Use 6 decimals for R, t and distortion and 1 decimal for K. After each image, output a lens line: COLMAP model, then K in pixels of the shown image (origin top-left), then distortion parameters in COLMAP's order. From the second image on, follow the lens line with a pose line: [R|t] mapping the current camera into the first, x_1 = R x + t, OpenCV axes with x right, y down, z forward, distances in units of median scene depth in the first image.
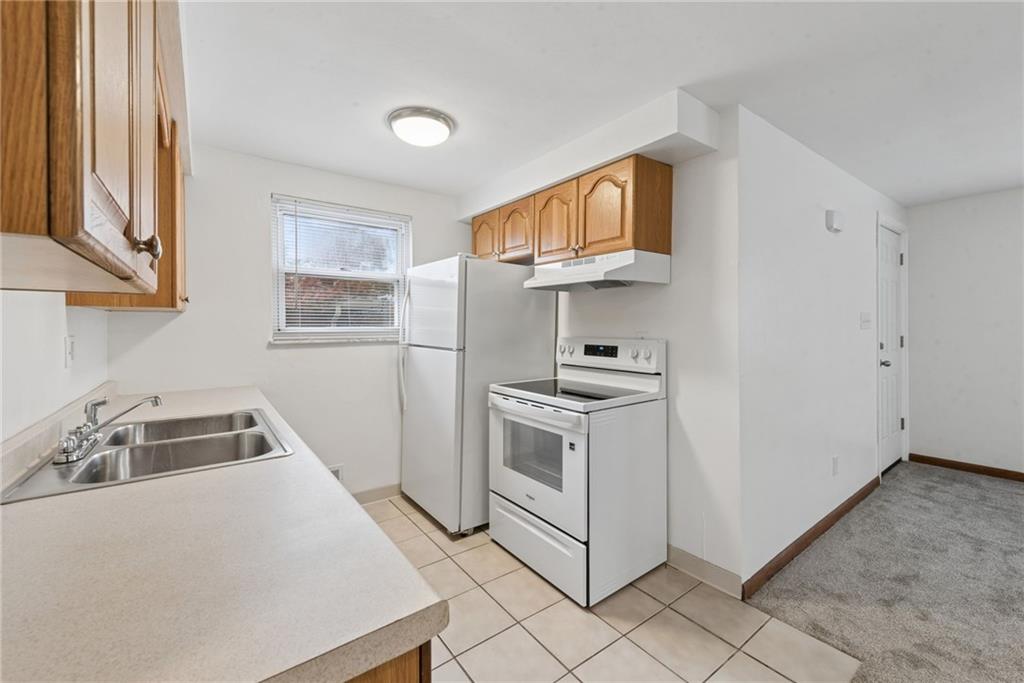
lens RADIAL K [[414.3, 0, 509.7], [0, 414.3, 326.4], [0, 0, 1]] dist [0.008254, -0.000102]
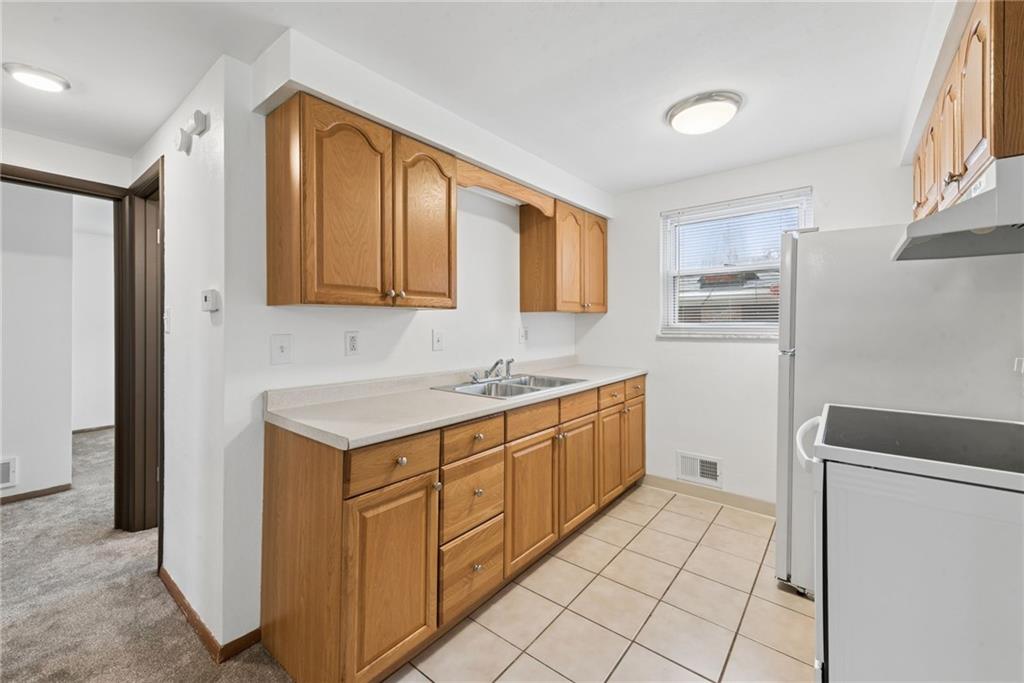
lens RADIAL K [[414.3, 0, 509.7], [0, 414.3, 326.4], [0, 0, 1]] dist [0.008254, -0.000102]
pose [[0.258449, -0.000018, -0.966025, 0.507028], [0.000993, 0.999999, 0.000247, 0.010948], [0.966024, -0.001024, 0.258449, 0.285665]]
